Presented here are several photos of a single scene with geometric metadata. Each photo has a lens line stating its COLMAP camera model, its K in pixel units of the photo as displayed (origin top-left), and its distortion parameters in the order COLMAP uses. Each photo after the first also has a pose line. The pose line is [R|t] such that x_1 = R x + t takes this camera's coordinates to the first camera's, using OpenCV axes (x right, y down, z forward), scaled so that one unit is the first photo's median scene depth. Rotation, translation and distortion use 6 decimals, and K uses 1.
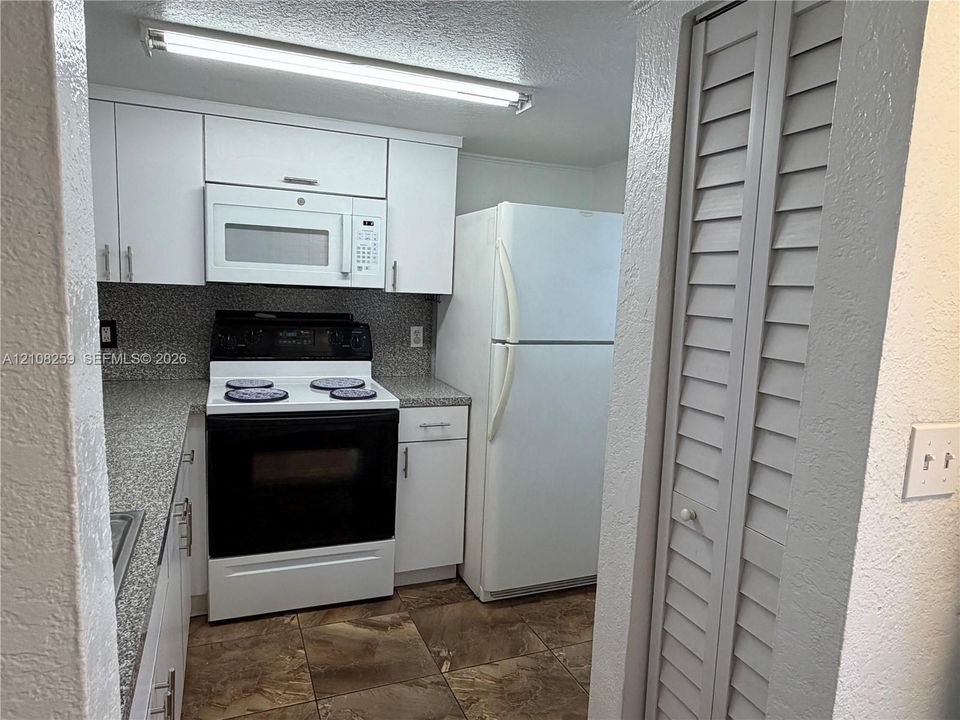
lens RADIAL K [[615.3, 0, 474.6], [0, 615.3, 361.4], [0, 0, 1]] dist [-0.000745, -0.004338]
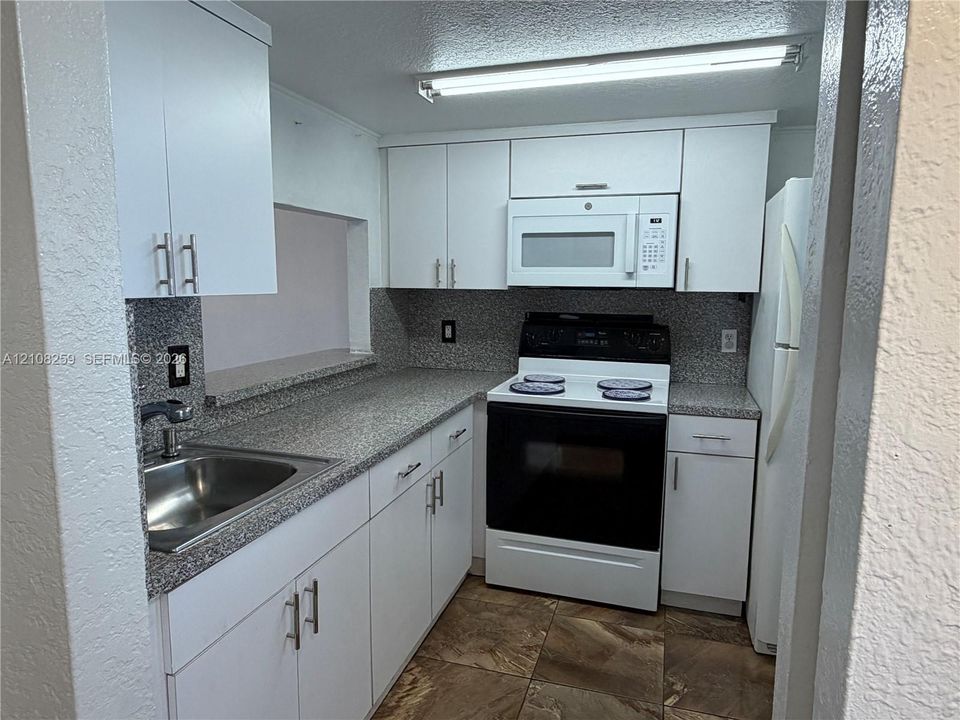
lens RADIAL K [[615.3, 0, 474.4], [0, 615.3, 359.6], [0, 0, 1]] dist [-0.000745, -0.004338]
pose [[0.767990, 0.042211, -0.639069, 0.249323], [-0.054060, 0.998537, 0.000989, 0.008355], [0.638176, 0.033788, 0.769149, 0.087601]]
